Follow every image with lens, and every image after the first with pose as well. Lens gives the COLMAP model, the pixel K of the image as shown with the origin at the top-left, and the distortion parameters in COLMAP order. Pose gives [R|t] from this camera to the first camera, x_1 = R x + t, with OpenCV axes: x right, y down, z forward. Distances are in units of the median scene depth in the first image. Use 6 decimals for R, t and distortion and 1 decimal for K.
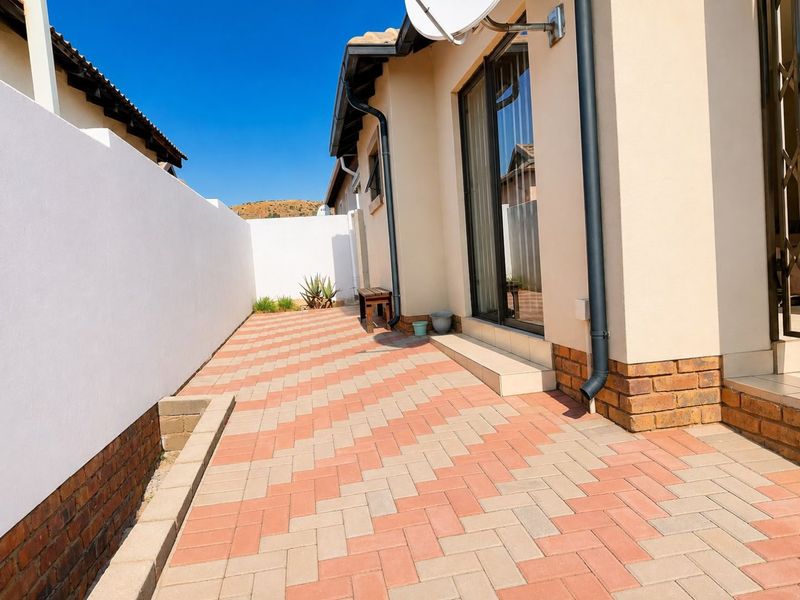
lens RADIAL K [[437.7, 0, 400.0], [0, 437.7, 300.0], [0, 0, 1]] dist [-0.000133, 0.002247]
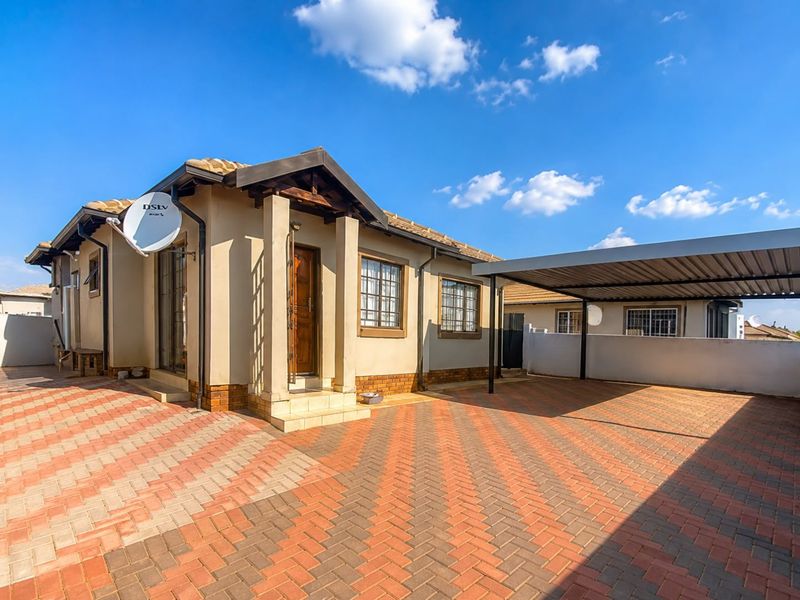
lens RADIAL K [[437.7, 0, 400.0], [0, 437.7, 300.0], [0, 0, 1]] dist [-0.000133, 0.002247]
pose [[0.805738, 0.071582, 0.587931, -0.098875], [-0.016920, 0.995047, -0.097960, -0.070578], [-0.592031, 0.068982, 0.802958, -0.925753]]
